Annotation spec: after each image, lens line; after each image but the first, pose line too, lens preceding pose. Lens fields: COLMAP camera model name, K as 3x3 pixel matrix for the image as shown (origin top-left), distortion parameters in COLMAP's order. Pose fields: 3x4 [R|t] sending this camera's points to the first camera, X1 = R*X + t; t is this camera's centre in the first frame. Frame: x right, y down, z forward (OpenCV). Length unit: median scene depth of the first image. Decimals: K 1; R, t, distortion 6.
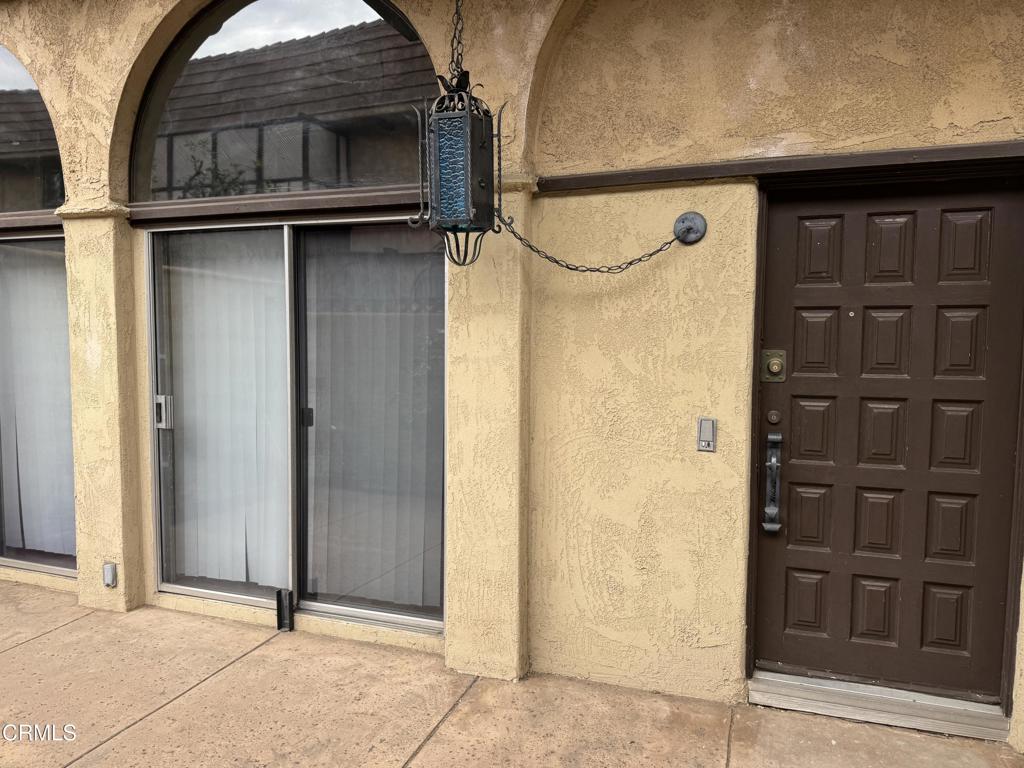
lens RADIAL K [[758.5, 0, 512.0], [0, 758.5, 384.0], [0, 0, 1]] dist [0.001770, 0.001268]
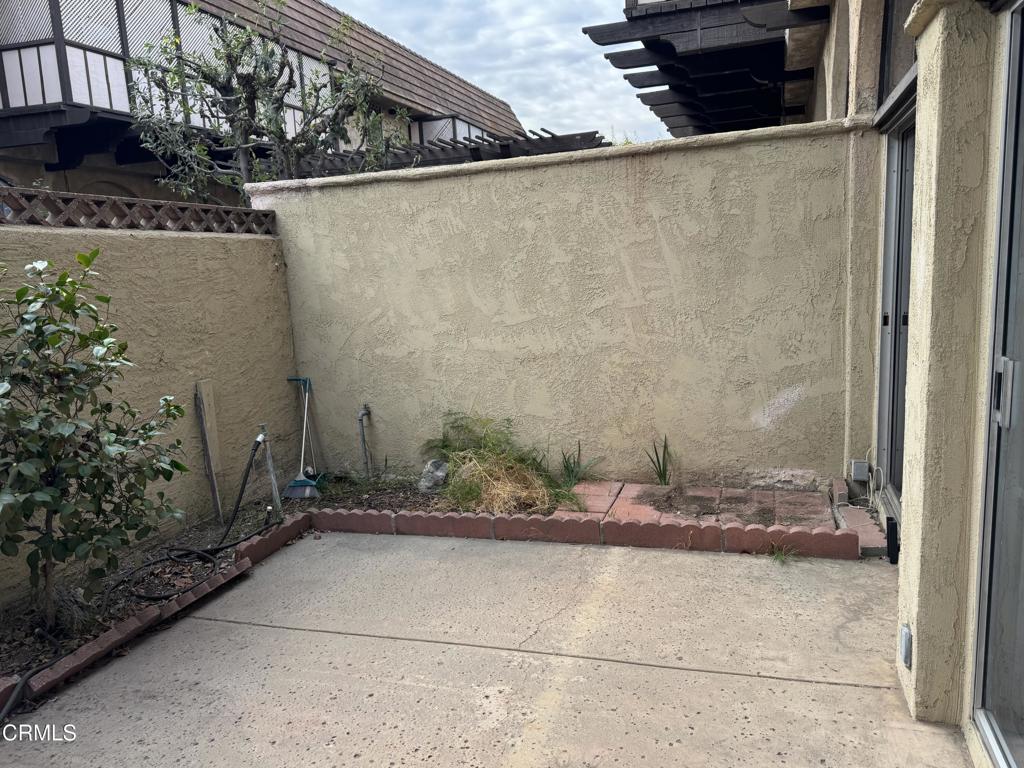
lens RADIAL K [[758.5, 0, 512.0], [0, 758.5, 384.0], [0, 0, 1]] dist [0.001770, 0.001268]
pose [[0.039369, 0.156974, -0.986818, 0.014688], [-0.023326, 0.987459, 0.156145, -0.037651], [0.998952, 0.016871, 0.042537, 0.659564]]
